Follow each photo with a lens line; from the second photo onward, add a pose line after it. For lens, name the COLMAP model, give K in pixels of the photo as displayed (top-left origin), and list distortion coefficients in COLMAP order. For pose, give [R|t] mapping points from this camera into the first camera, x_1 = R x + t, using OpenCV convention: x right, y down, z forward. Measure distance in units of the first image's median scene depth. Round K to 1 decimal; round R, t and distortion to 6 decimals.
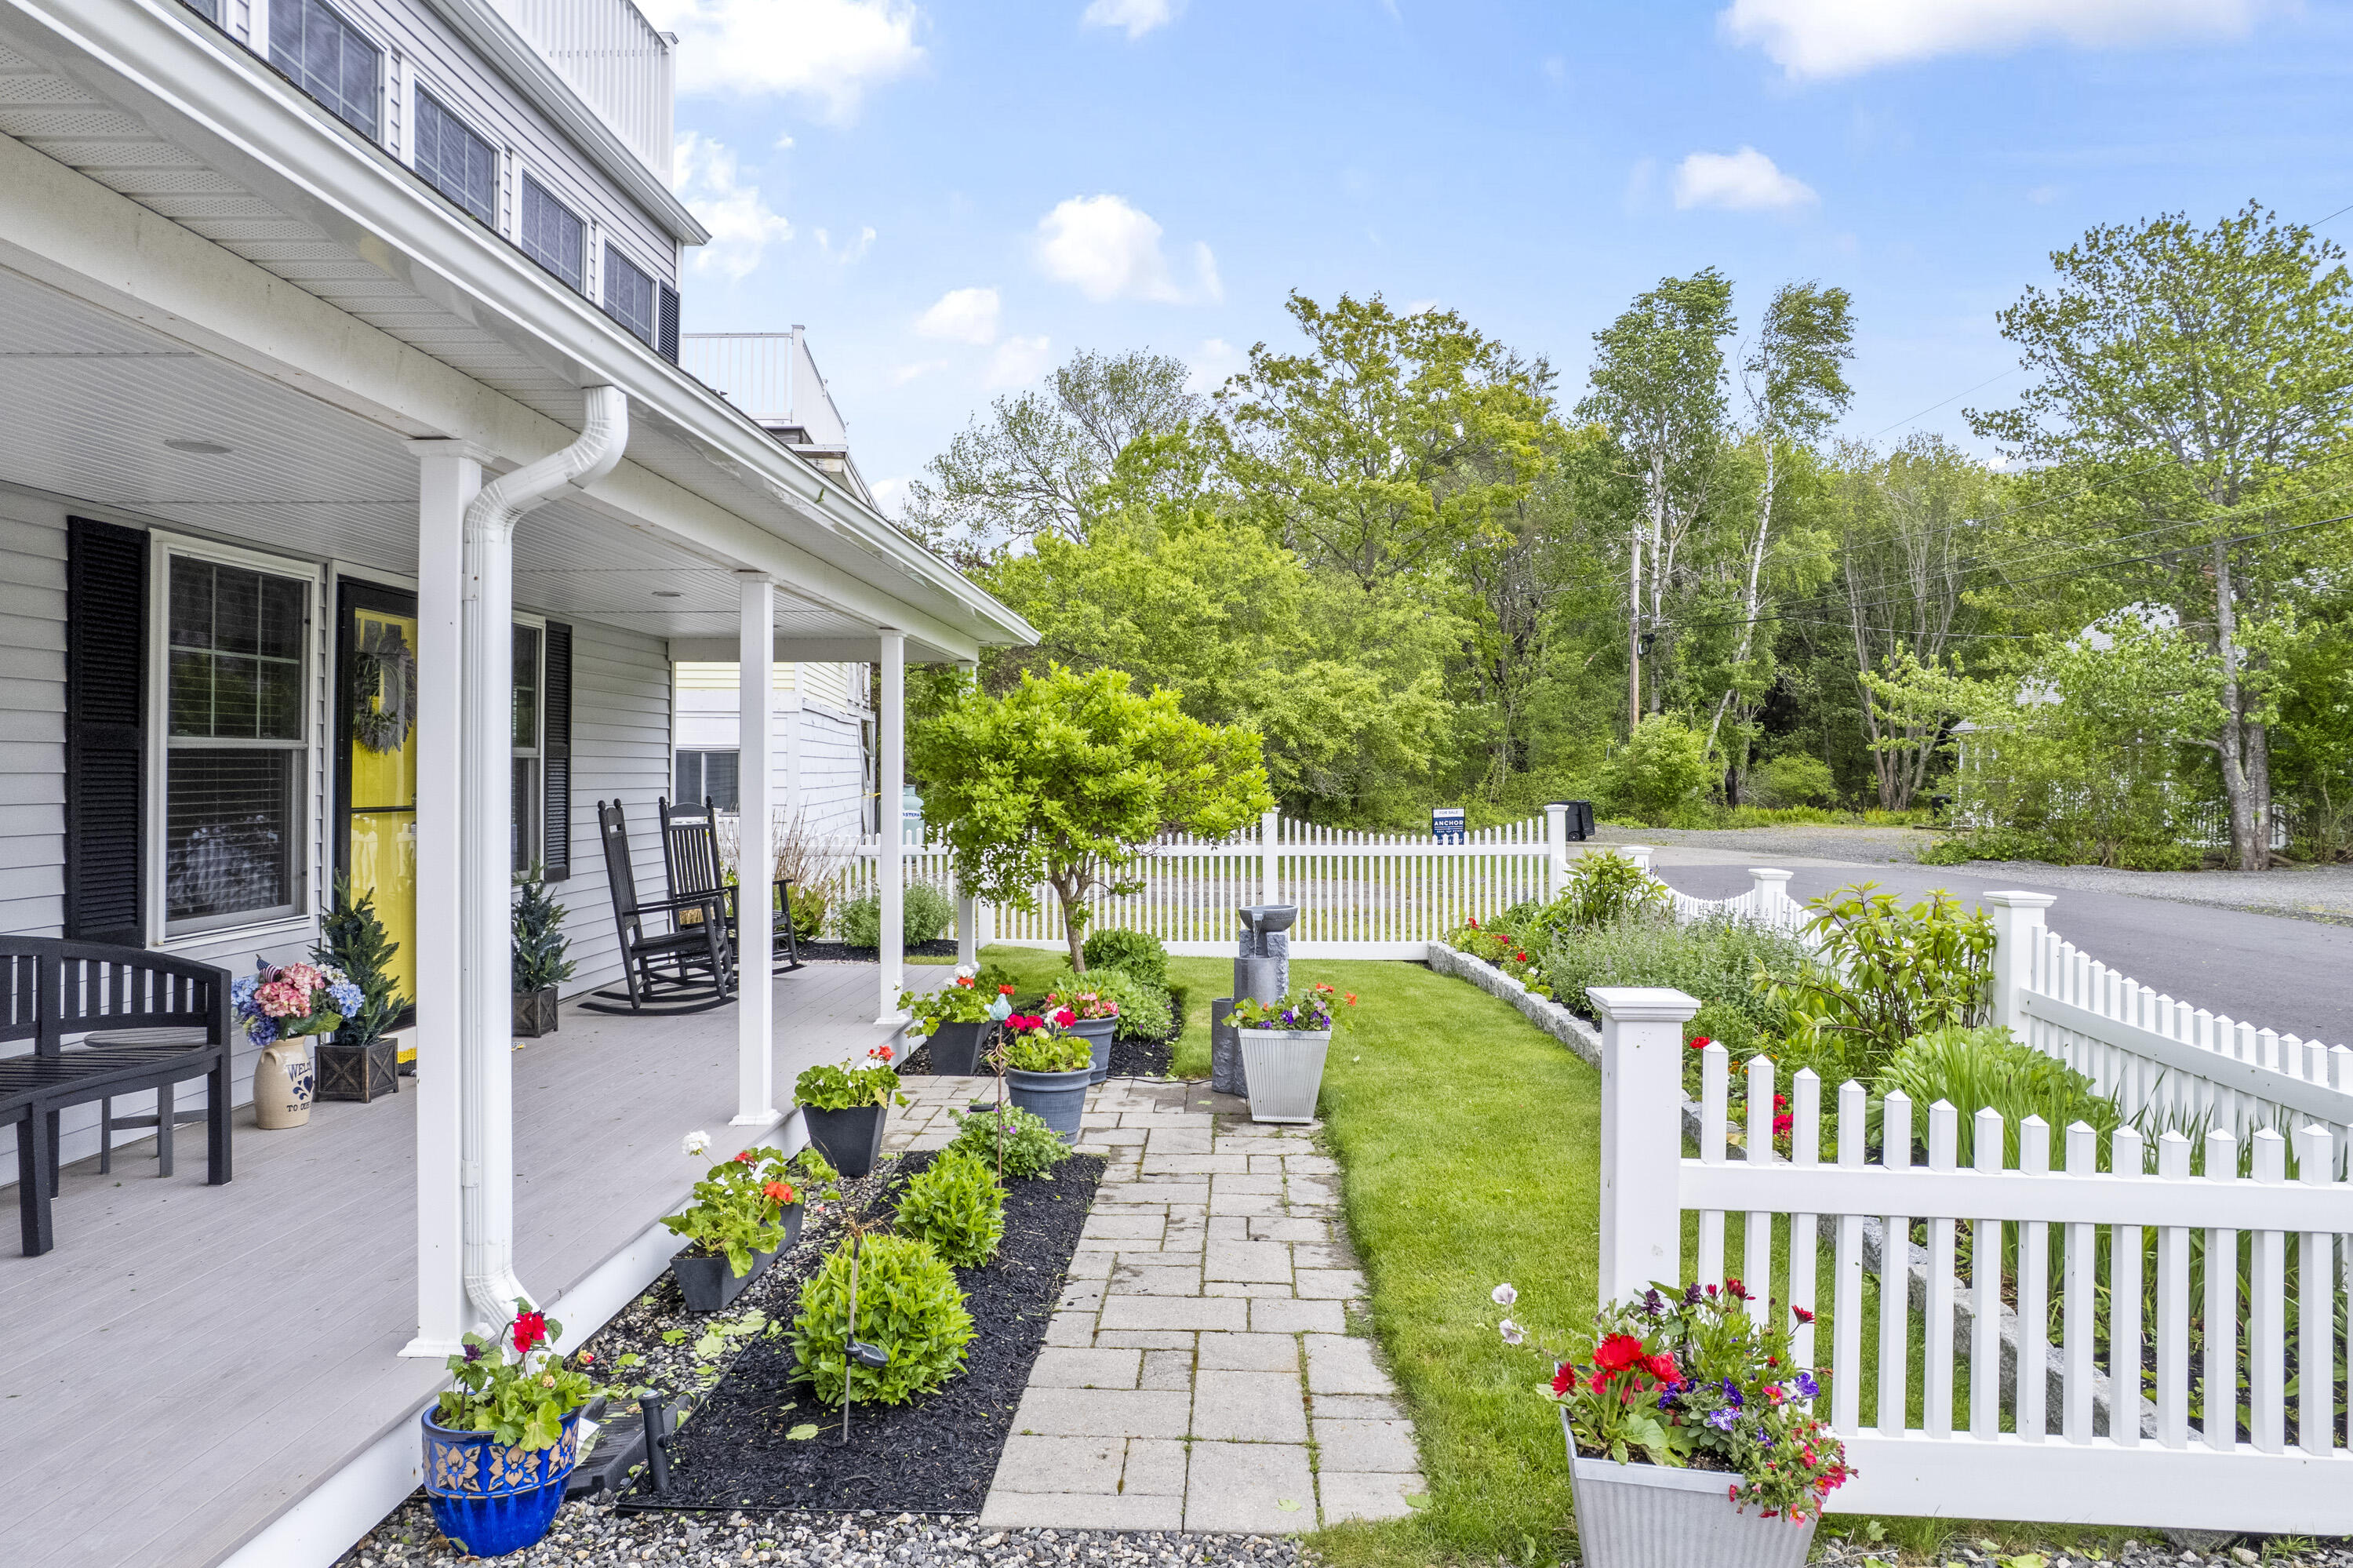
lens RADIAL K [[1562.5, 0, 1193.7], [0, 1562.5, 784.9], [0, 0, 1]] dist [-0.056724, 0.065367]
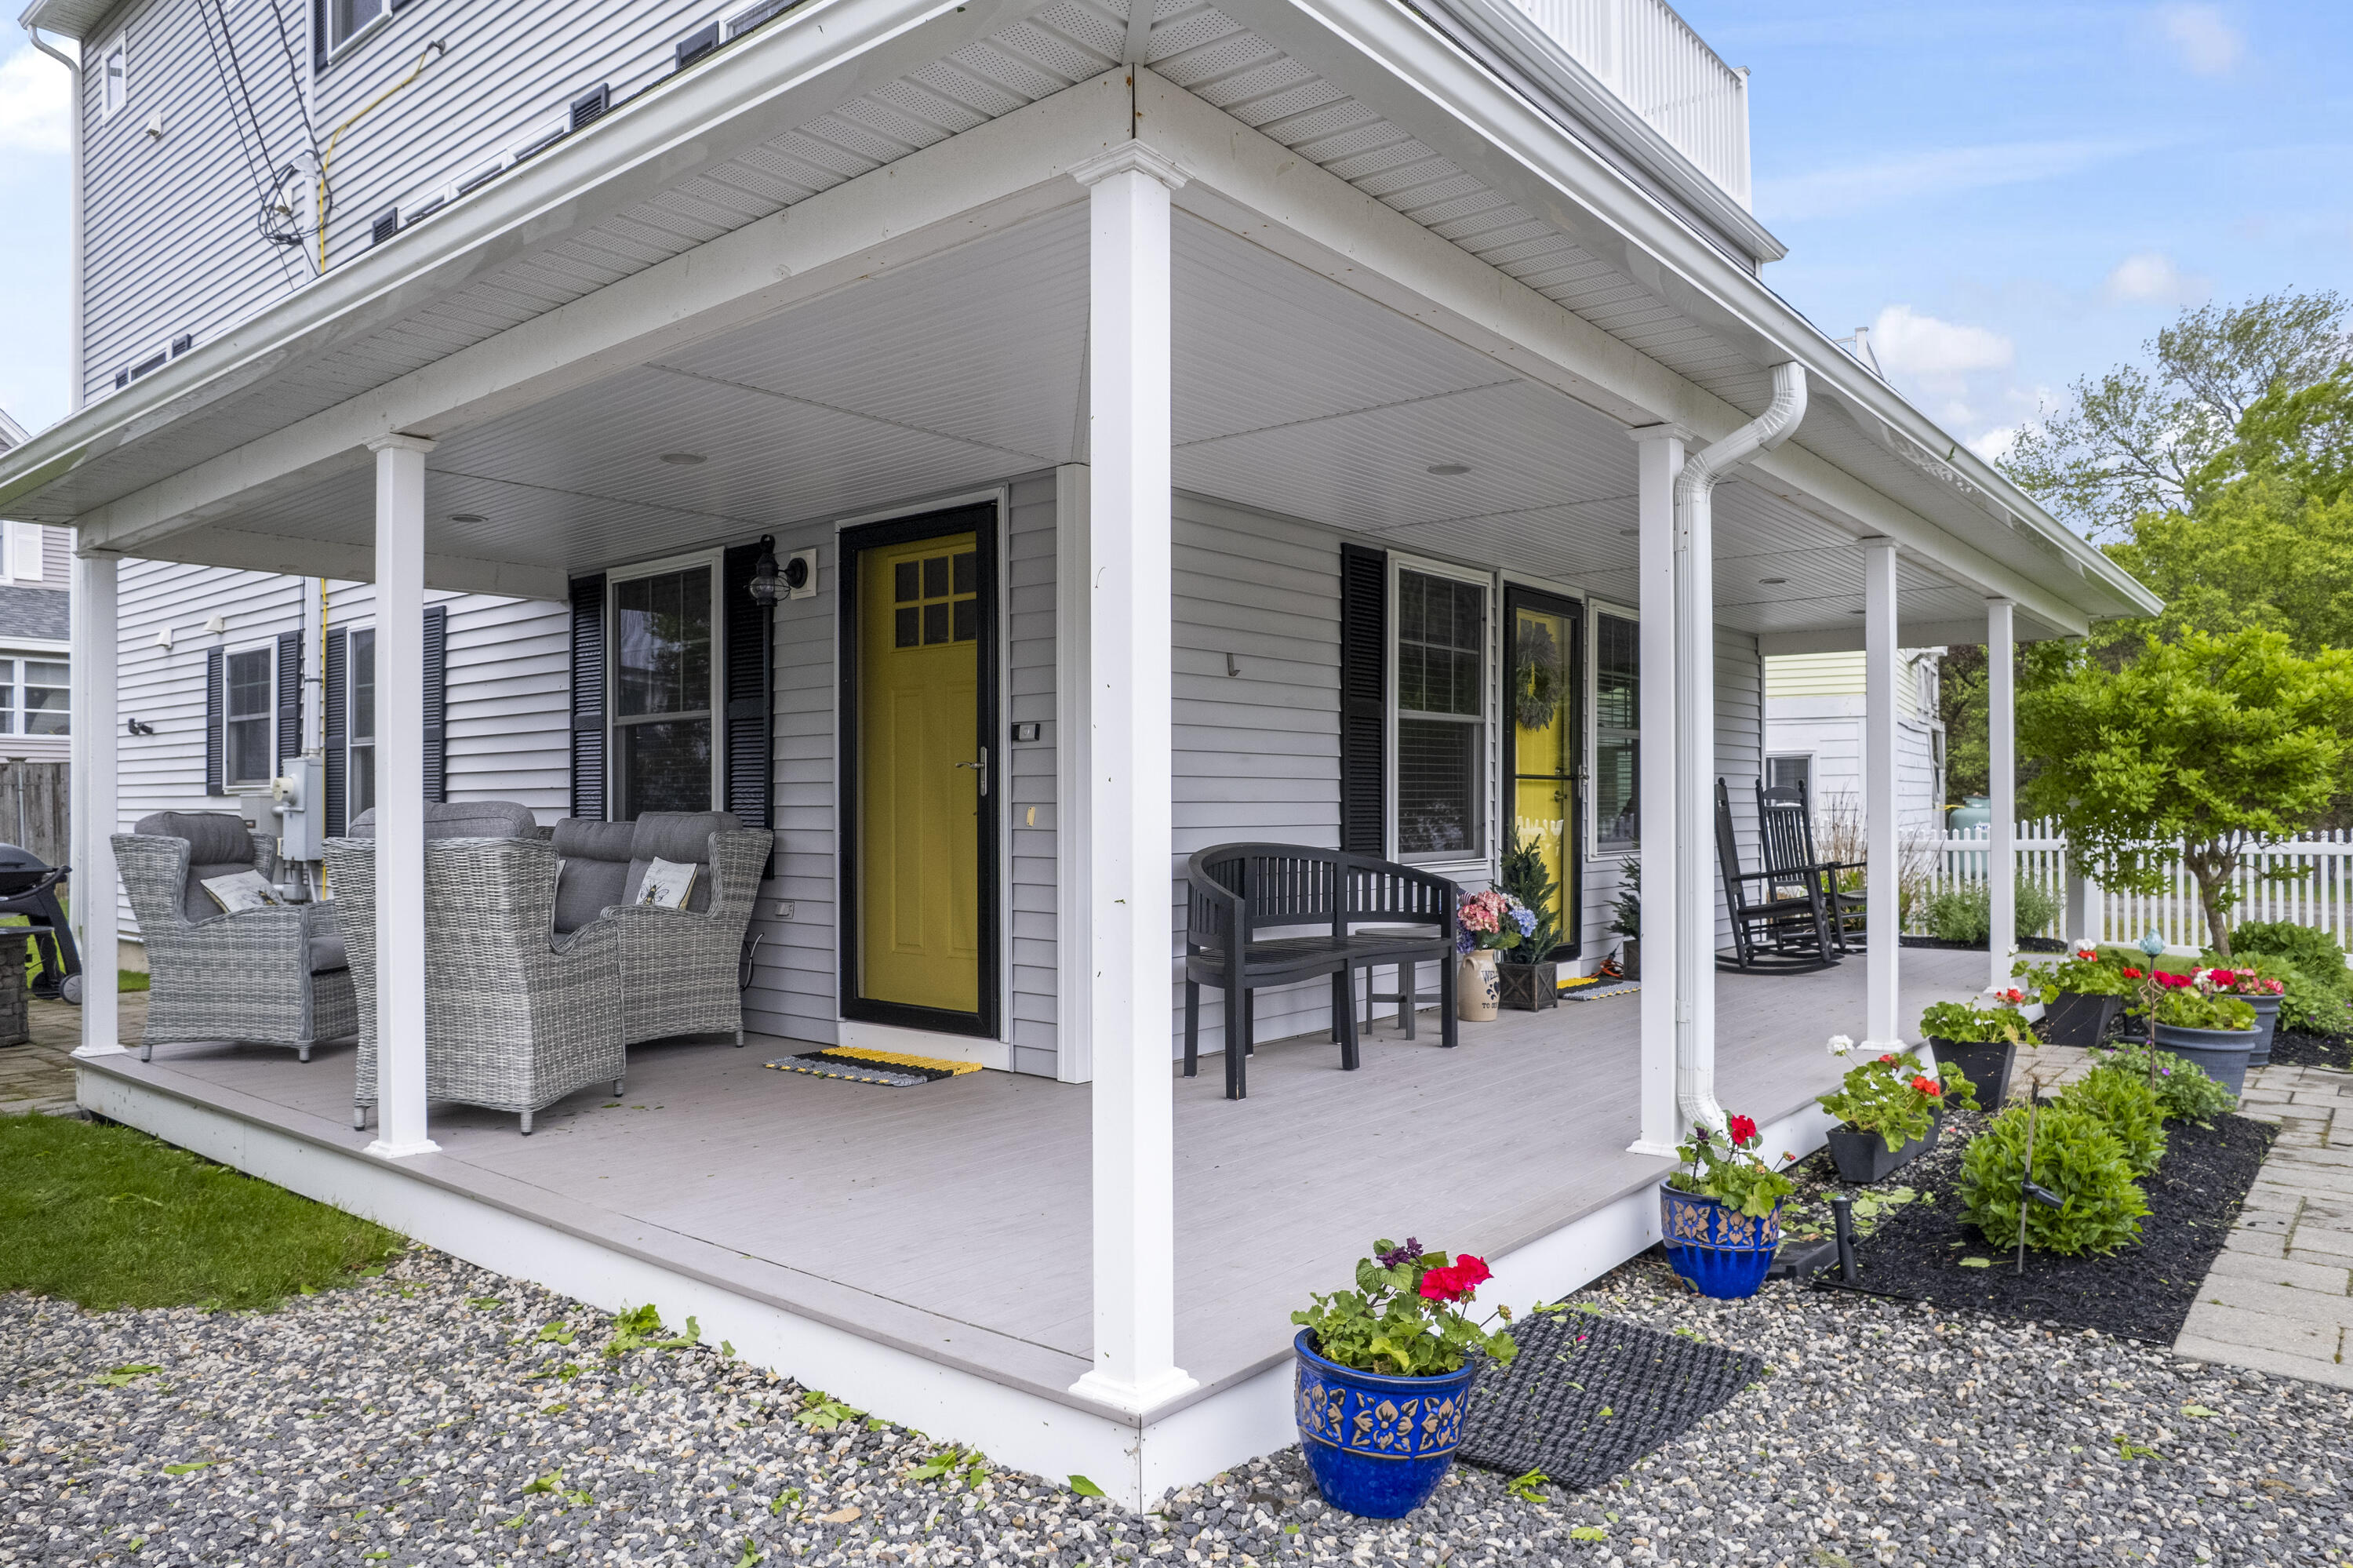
lens RADIAL K [[1562.5, 0, 1197.6], [0, 1562.5, 790.3], [0, 0, 1]] dist [-0.056724, 0.065367]
pose [[0.799982, -0.009136, -0.599955, -0.018094], [-0.000870, 0.999865, -0.016386, 0.057841], [0.600024, 0.013631, 0.799866, -0.141825]]
